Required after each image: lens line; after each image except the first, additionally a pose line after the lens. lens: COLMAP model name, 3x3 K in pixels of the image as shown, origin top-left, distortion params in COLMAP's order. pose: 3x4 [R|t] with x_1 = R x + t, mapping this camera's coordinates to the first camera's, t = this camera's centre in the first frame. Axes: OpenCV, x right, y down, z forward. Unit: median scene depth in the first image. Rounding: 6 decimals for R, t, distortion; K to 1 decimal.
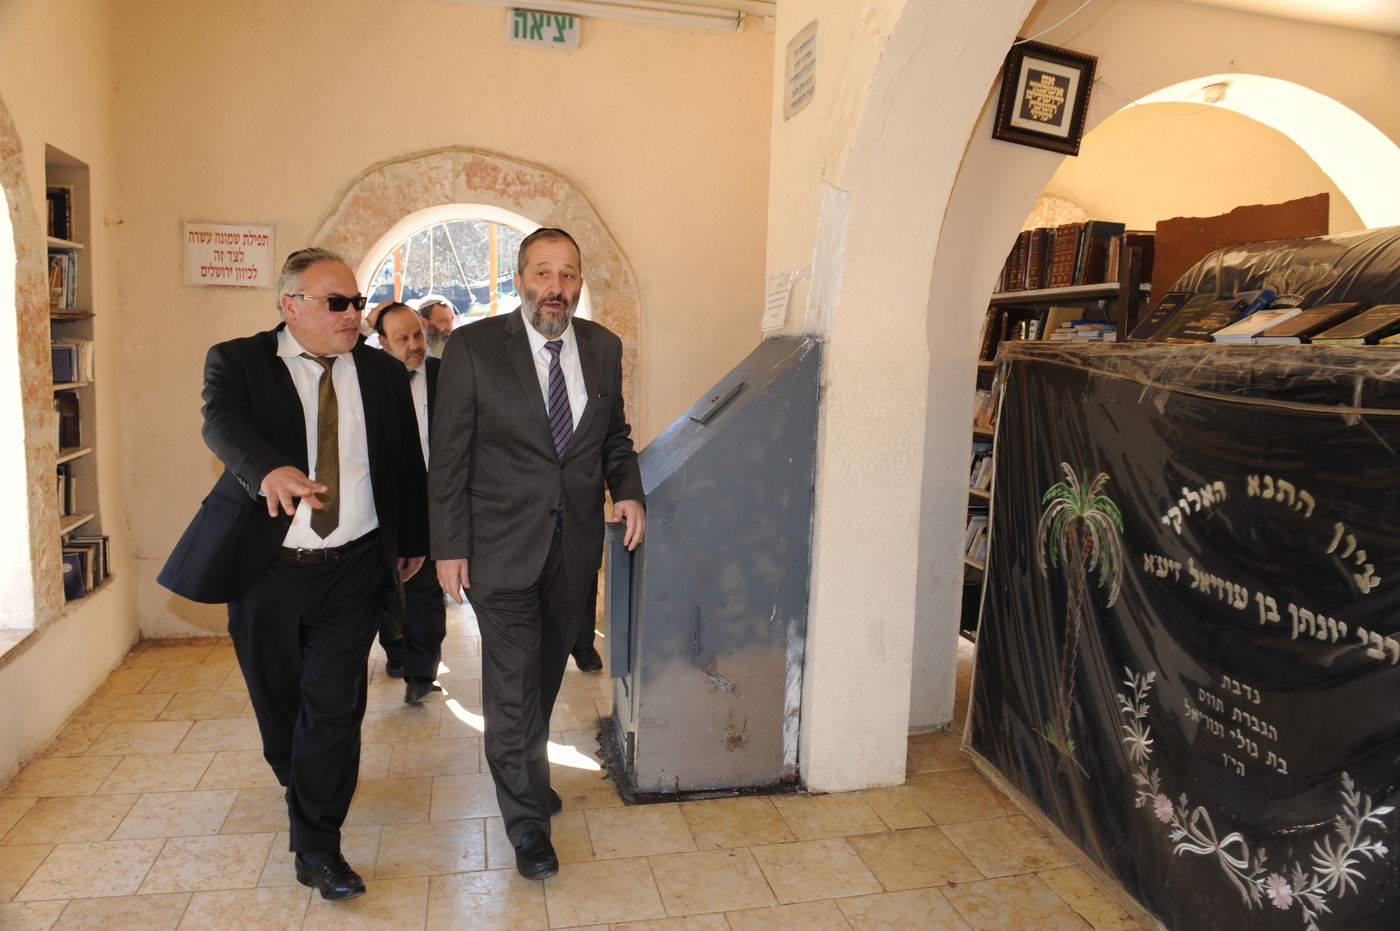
lens RADIAL K [[951.8, 0, 690.1], [0, 951.8, 461.4], [0, 0, 1]] dist [-0.048456, -0.003218]
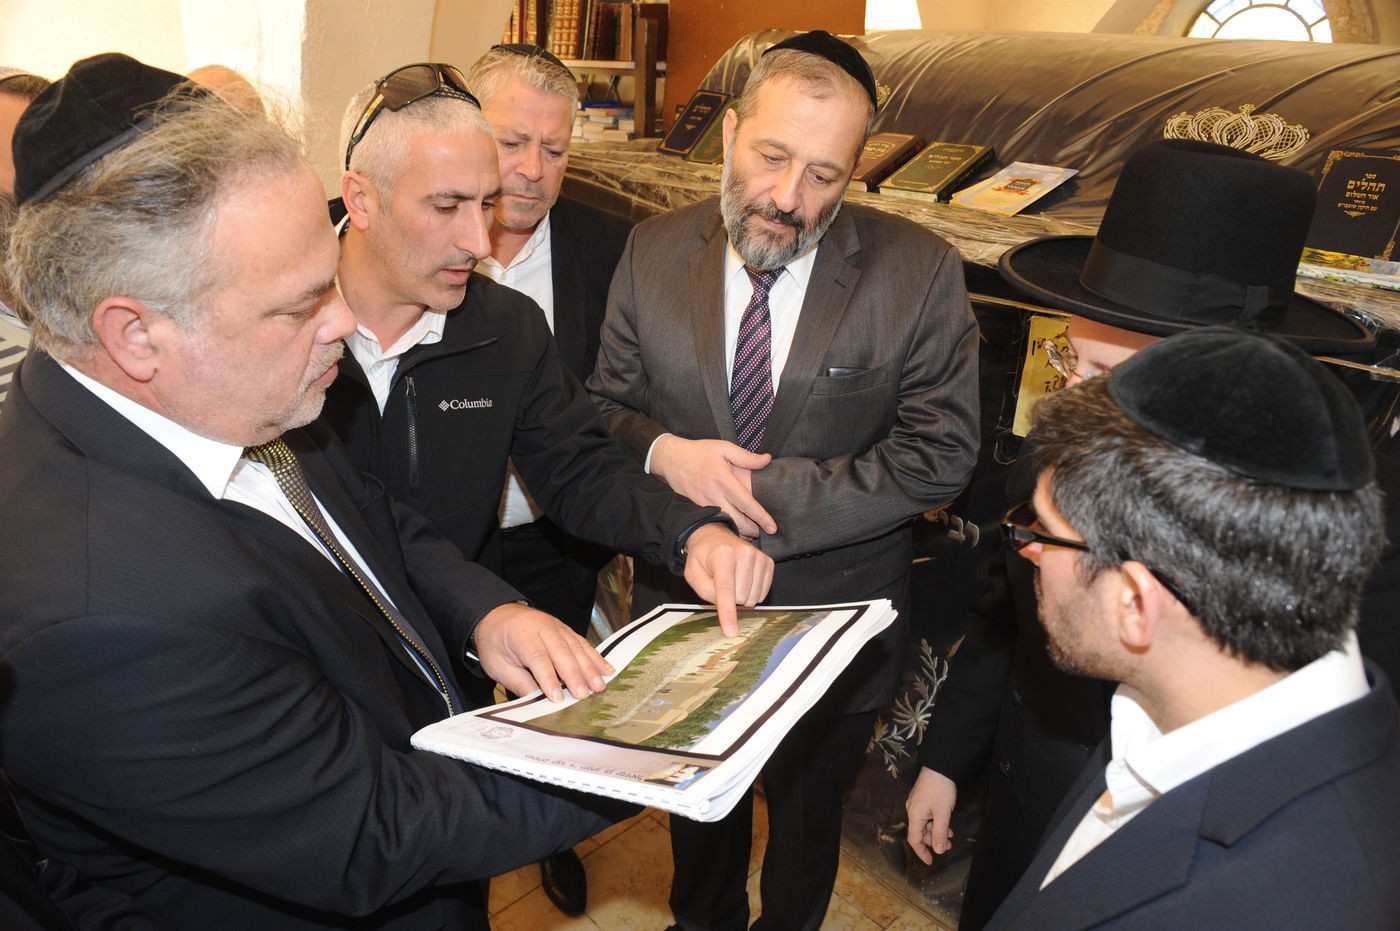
lens RADIAL K [[951.8, 0, 688.8], [0, 951.8, 468.4], [0, 0, 1]] dist [-0.048456, -0.003218]
pose [[0.854254, -0.199392, 0.480097, 0.004762], [0.045631, 0.948715, 0.312823, -0.105621], [-0.517849, -0.245323, 0.819542, 0.168590]]
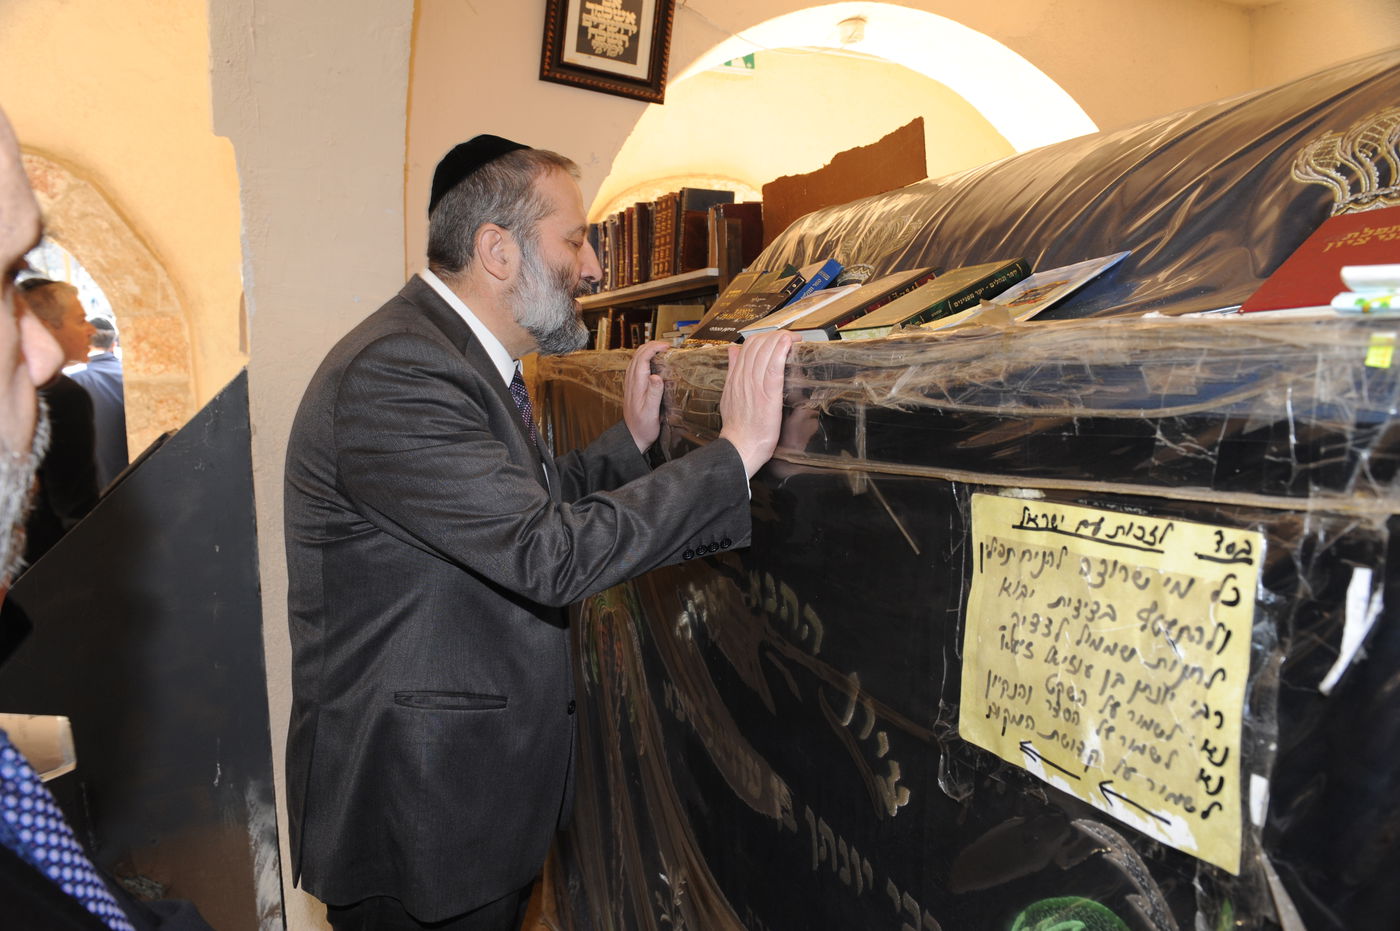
lens RADIAL K [[951.8, 0, 682.2], [0, 951.8, 465.4], [0, 0, 1]] dist [-0.048456, -0.003218]
pose [[0.980821, -0.065880, 0.183439, 0.284749], [0.067806, 0.997689, -0.004240, -0.031902], [-0.182736, 0.016597, 0.983022, 0.267790]]
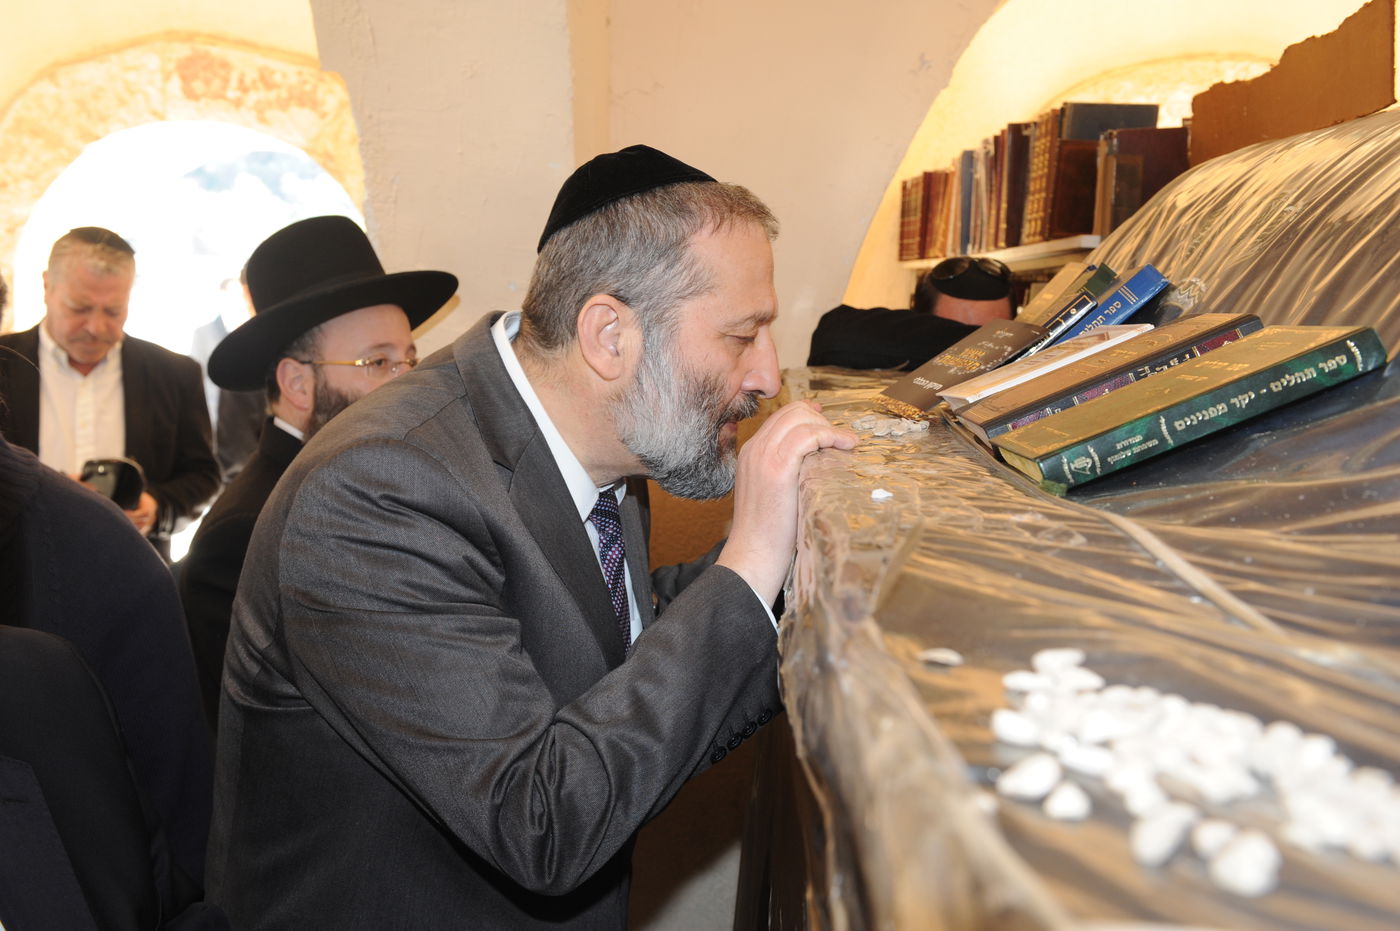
lens RADIAL K [[1276.0, 0, 687.8], [0, 1276.0, 468.3], [0, 0, 1]] dist [0.010623, 0.000000]
pose [[0.971079, 0.020932, -0.237838, 0.419846], [-0.018913, 0.999763, 0.010768, -0.078814], [0.238007, -0.005958, 0.971245, 0.342374]]
